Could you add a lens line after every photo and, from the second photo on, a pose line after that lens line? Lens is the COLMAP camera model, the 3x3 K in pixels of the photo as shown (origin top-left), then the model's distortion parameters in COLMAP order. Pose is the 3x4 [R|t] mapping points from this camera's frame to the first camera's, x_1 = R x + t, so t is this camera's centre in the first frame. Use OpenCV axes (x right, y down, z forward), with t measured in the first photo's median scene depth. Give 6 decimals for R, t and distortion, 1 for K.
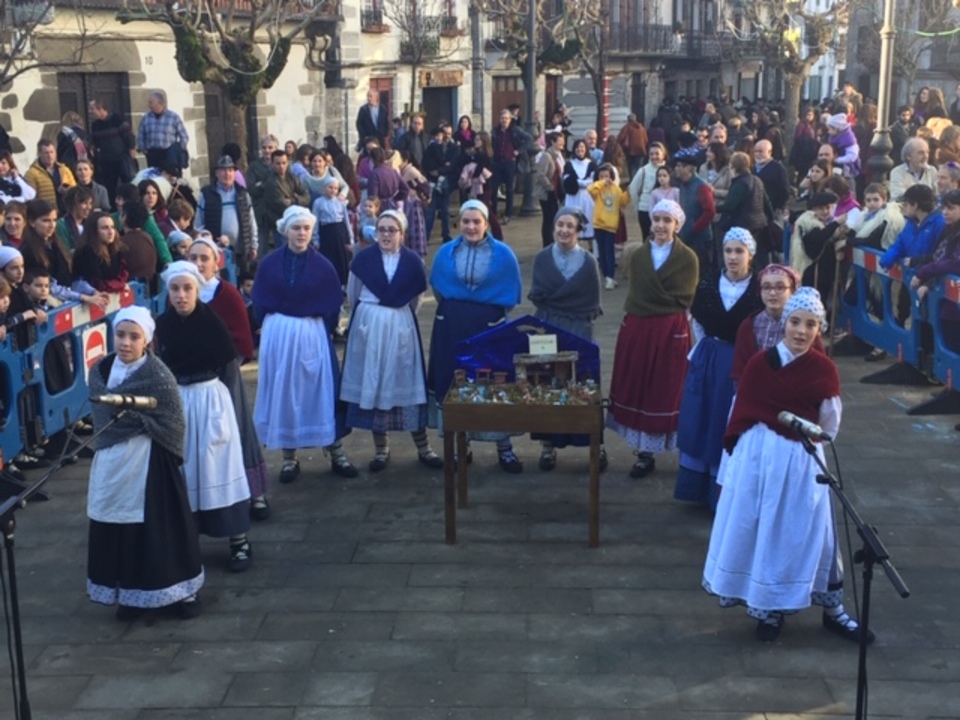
lens RADIAL K [[1239.6, 0, 488.4], [0, 1239.6, 357.5], [0, 0, 1]] dist [0.060572, 0.000000]
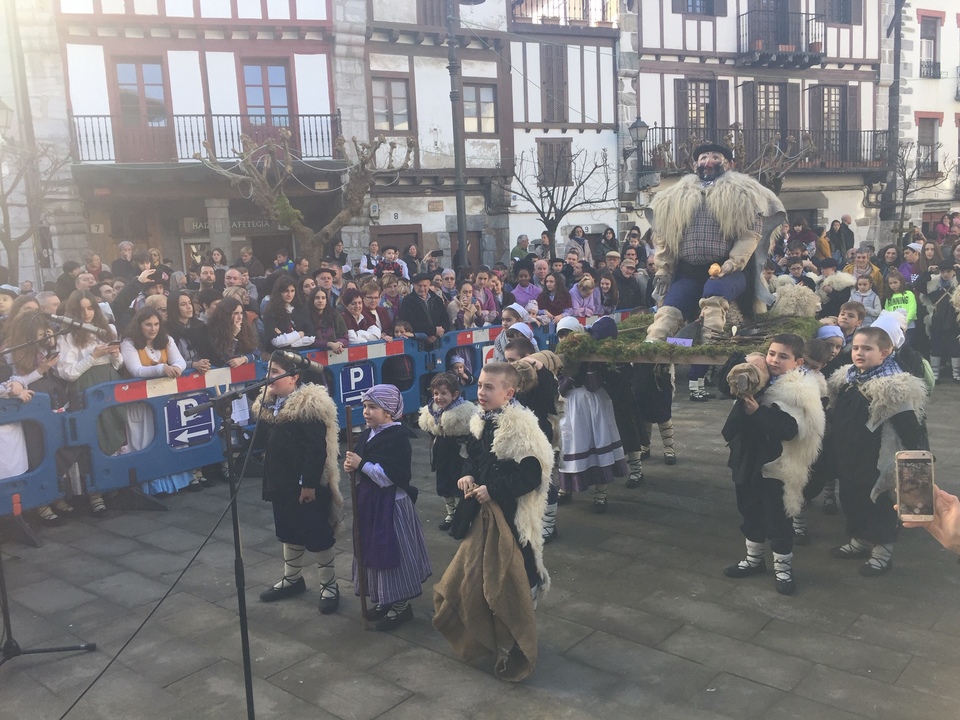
lens RADIAL K [[808.0, 0, 489.5], [0, 808.0, 364.5], [0, 0, 1]] dist [0.090011, -0.109361]
pose [[0.795485, 0.061703, -0.602824, 0.105297], [-0.097972, 0.994810, -0.027458, 0.009975], [0.598001, 0.080903, 0.797401, 0.048412]]
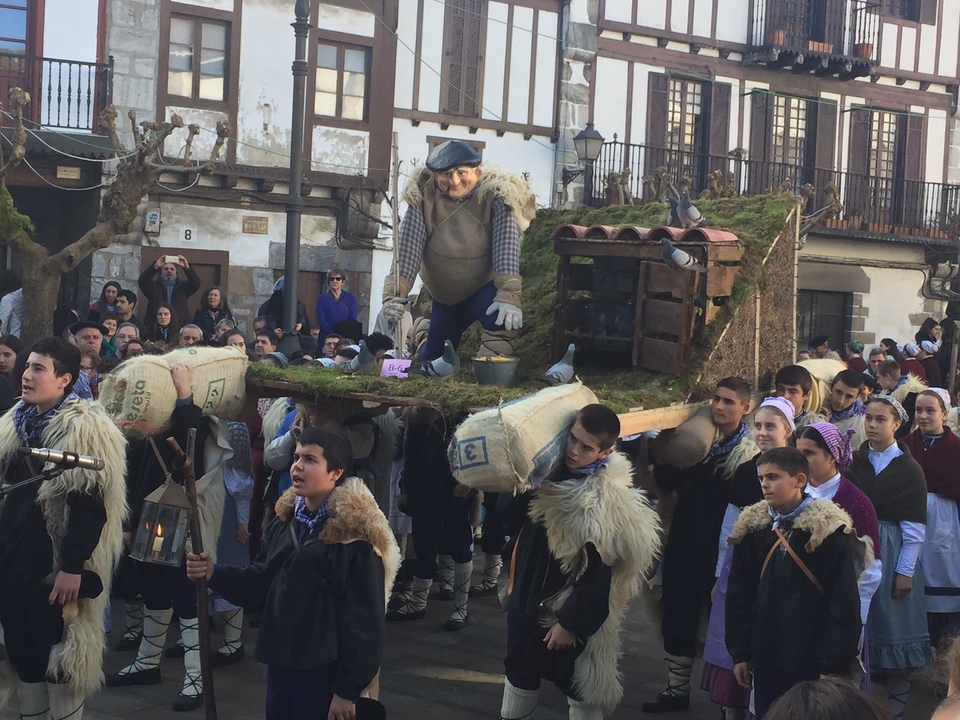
lens RADIAL K [[1368.9, 0, 492.3], [0, 1368.9, 368.1], [0, 0, 1]] dist [0.076358, 0.000000]
pose [[0.854306, 0.086571, -0.512511, 0.128597], [-0.179482, 0.974514, -0.134569, 0.008744], [0.487799, 0.206949, 0.848071, 0.023496]]
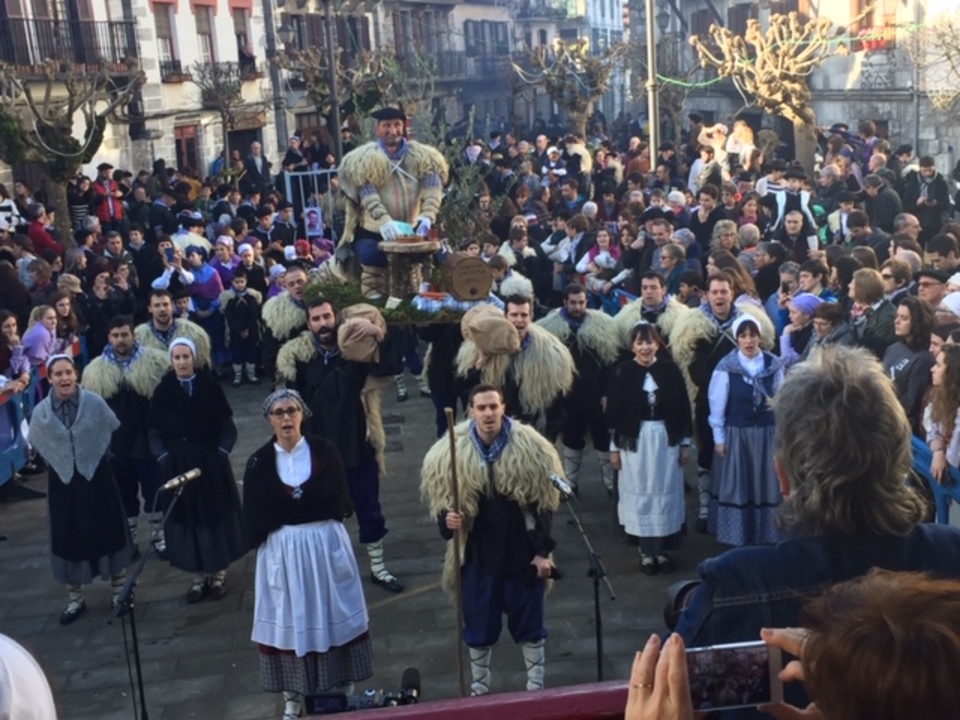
lens RADIAL K [[1254.0, 0, 481.8], [0, 1254.0, 361.3], [0, 0, 1]] dist [0.051049, 0.000000]
pose [[0.987257, -0.080810, 0.137086, -0.005551], [0.082204, 0.996605, -0.004535, -0.012875], [-0.136254, 0.015746, 0.990549, -0.064757]]
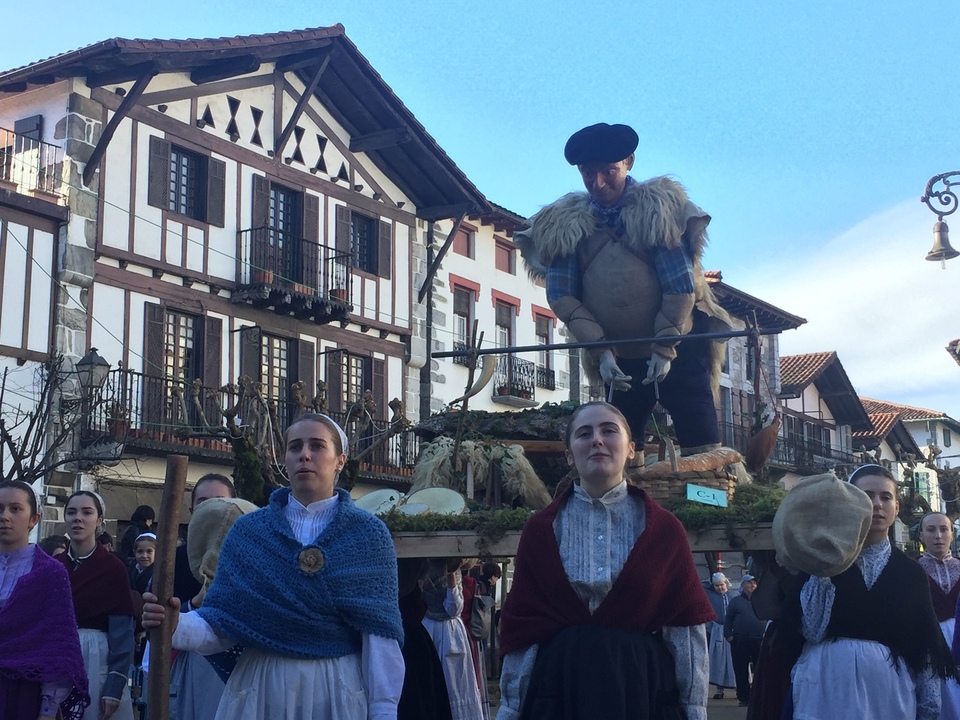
lens RADIAL K [[1356.5, 0, 486.5], [0, 1356.5, 367.1], [0, 0, 1]] dist [0.084179, 0.000000]
pose [[0.996358, 0.002700, -0.085223, 0.014072], [-0.034760, 0.925535, -0.377064, 0.037875], [0.077858, 0.378654, 0.922258, 0.037903]]
